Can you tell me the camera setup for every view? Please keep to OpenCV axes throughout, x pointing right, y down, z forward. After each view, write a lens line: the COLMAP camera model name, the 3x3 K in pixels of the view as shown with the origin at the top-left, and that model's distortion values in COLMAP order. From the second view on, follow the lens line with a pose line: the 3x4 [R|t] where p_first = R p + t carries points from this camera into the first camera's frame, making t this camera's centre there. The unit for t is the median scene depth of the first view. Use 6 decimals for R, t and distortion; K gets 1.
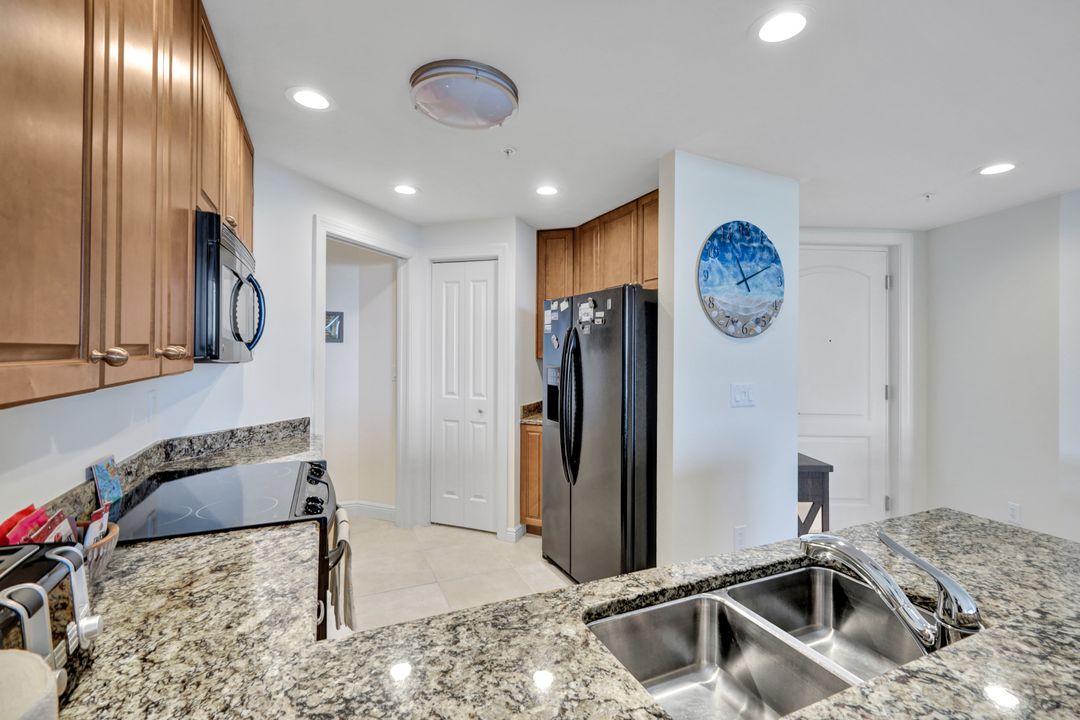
lens RADIAL K [[470.4, 0, 537.5], [0, 470.4, 346.1], [0, 0, 1]] dist [0.000540, 0.000063]
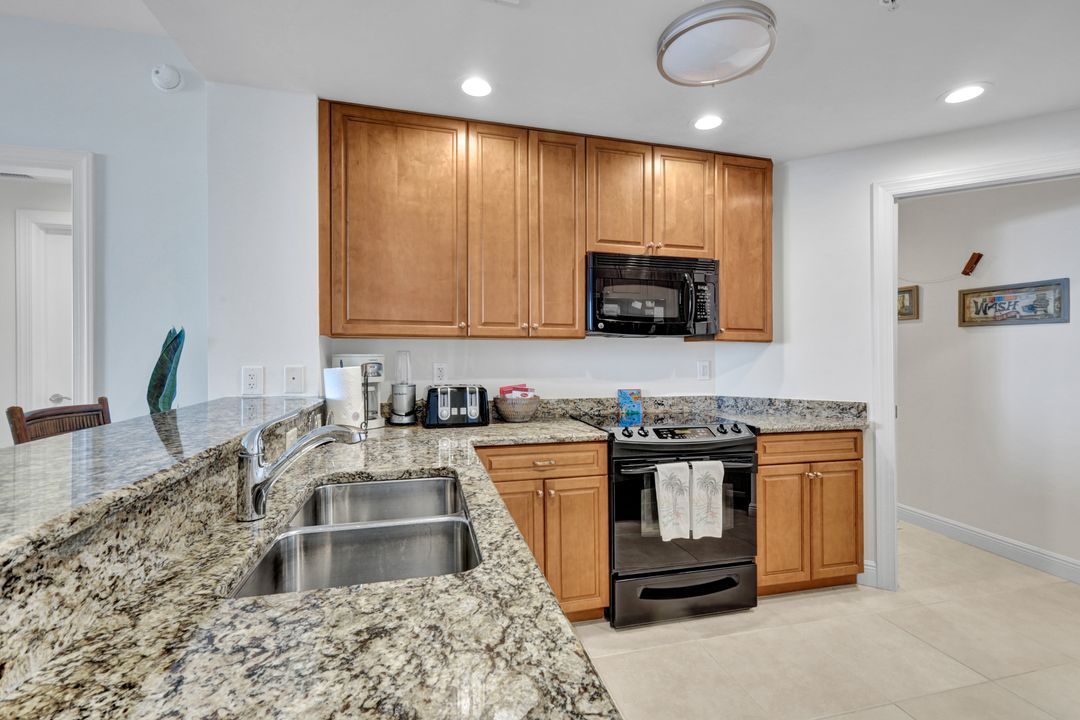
lens RADIAL K [[457.3, 0, 539.6], [0, 457.3, 355.8], [0, 0, 1]] dist [0.002146, 0.000231]
pose [[-0.162236, -0.010895, -0.986692, 0.673270], [0.001927, 0.999934, -0.011358, 0.086546], [0.986750, -0.003744, -0.162204, 0.656915]]
